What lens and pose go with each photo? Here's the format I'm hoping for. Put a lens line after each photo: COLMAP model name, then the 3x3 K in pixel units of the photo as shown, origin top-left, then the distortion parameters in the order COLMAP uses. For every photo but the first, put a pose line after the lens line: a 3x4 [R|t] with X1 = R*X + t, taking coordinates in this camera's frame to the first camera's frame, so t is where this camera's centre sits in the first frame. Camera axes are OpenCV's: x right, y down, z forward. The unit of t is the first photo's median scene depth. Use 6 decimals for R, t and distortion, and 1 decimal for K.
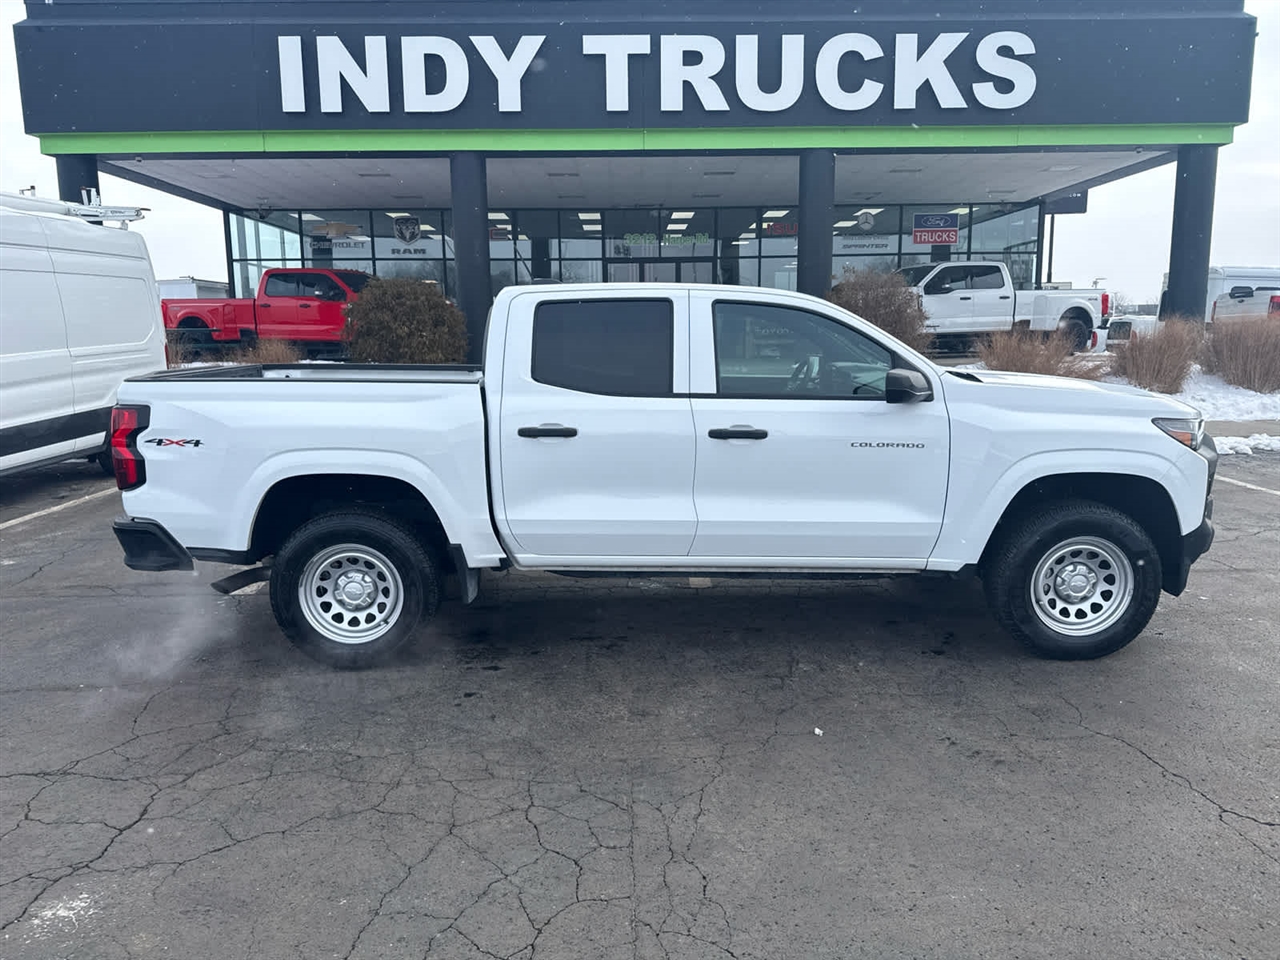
lens RADIAL K [[911.6, 0, 638.4], [0, 911.6, 480.0], [0, 0, 1]] dist [-0.001320, -0.001010]
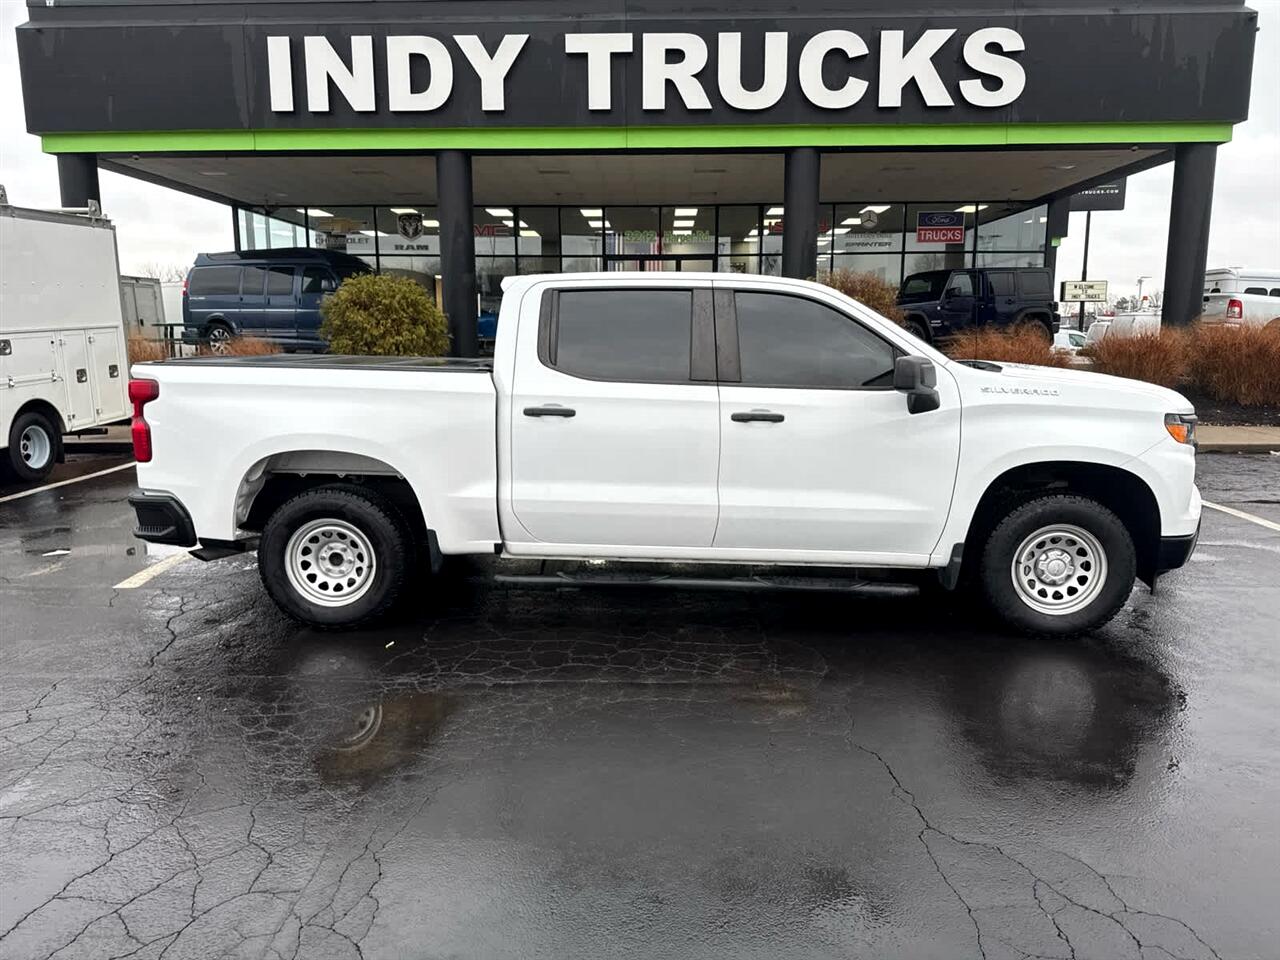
lens RADIAL K [[911.6, 0, 638.4], [0, 911.6, 480.0], [0, 0, 1]] dist [-0.001320, -0.001010]
pose [[0.998802, 0.016855, -0.045939, 0.072448], [-0.016564, 0.999840, 0.006710, -0.004818], [0.046045, -0.005942, 0.998922, -0.001708]]
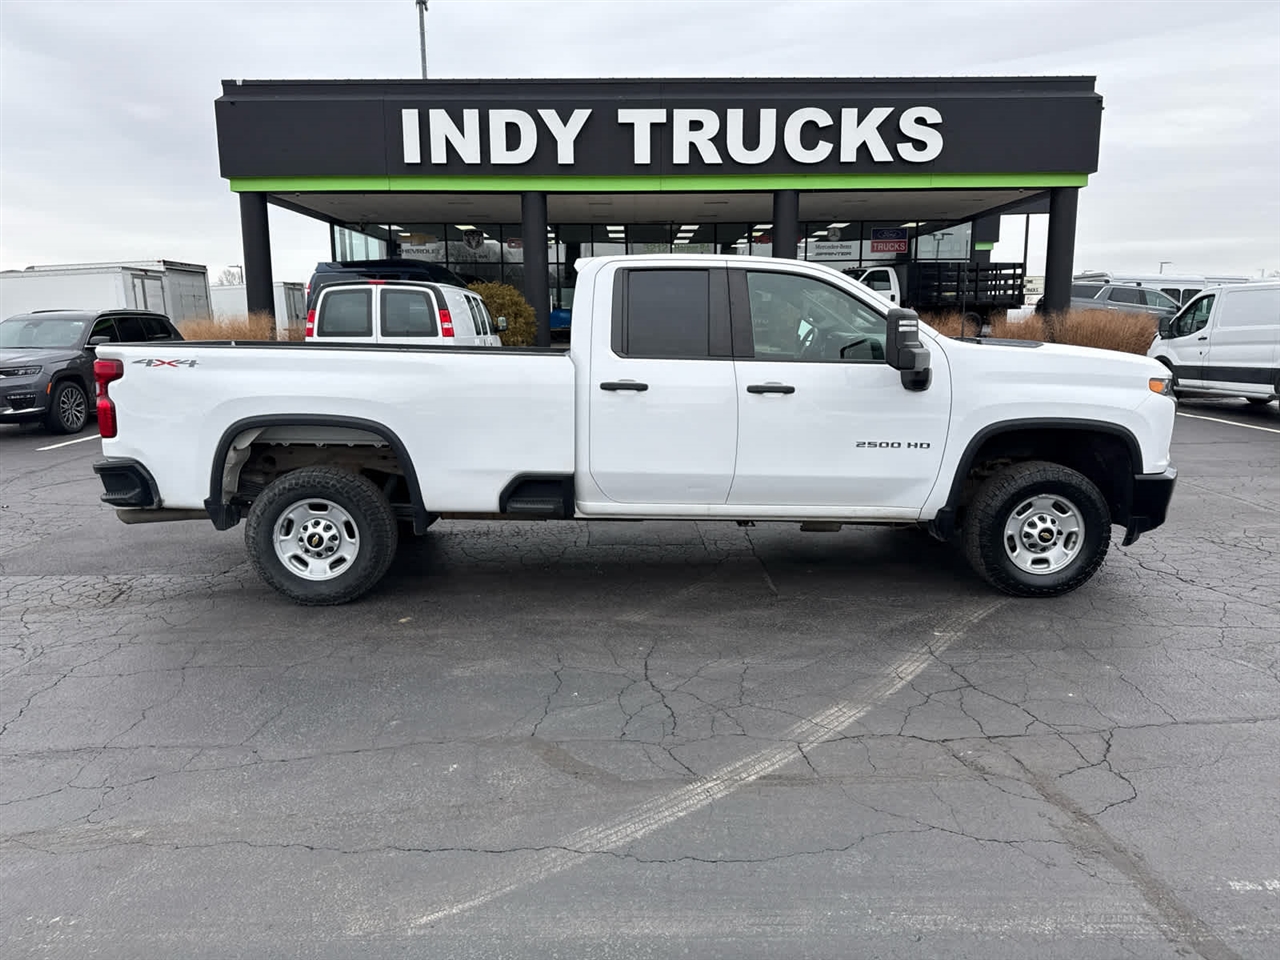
lens RADIAL K [[927.4, 0, 636.6], [0, 927.4, 487.5], [0, 0, 1]] dist [0.010888, -0.002560]
pose [[0.999926, 0.007540, -0.009515, -0.014285], [-0.007351, 0.999778, 0.019739, 0.065530], [0.009661, -0.019667, 0.999760, -0.435915]]
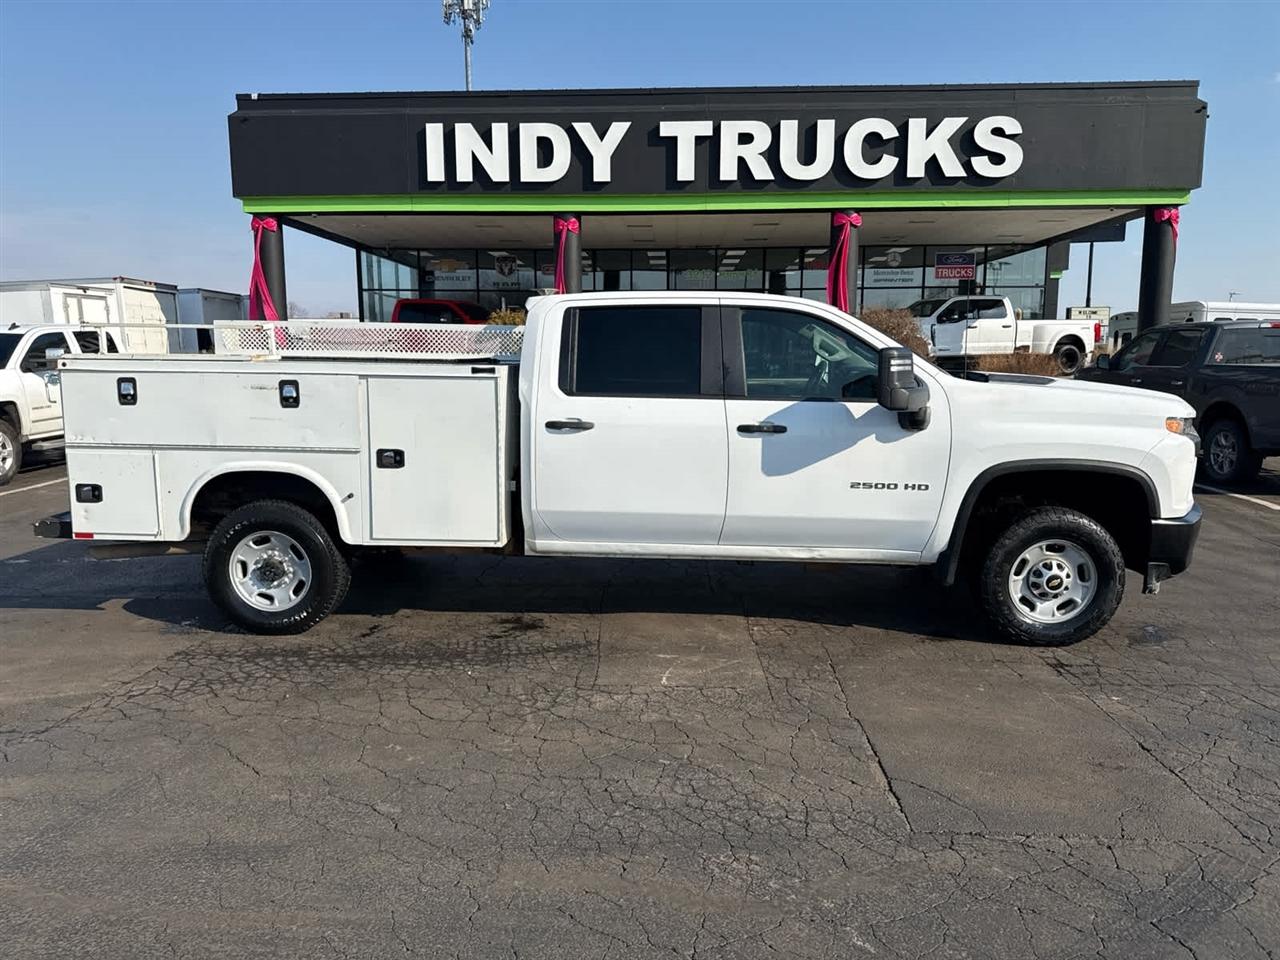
lens RADIAL K [[915.1, 0, 635.2], [0, 915.1, 484.5], [0, 0, 1]] dist [0.068477, -0.116578]
pose [[0.998138, 0.018122, -0.058238, -0.011028], [-0.018966, 0.999722, -0.013972, 0.040073], [0.057969, 0.015051, 0.998205, -0.284082]]
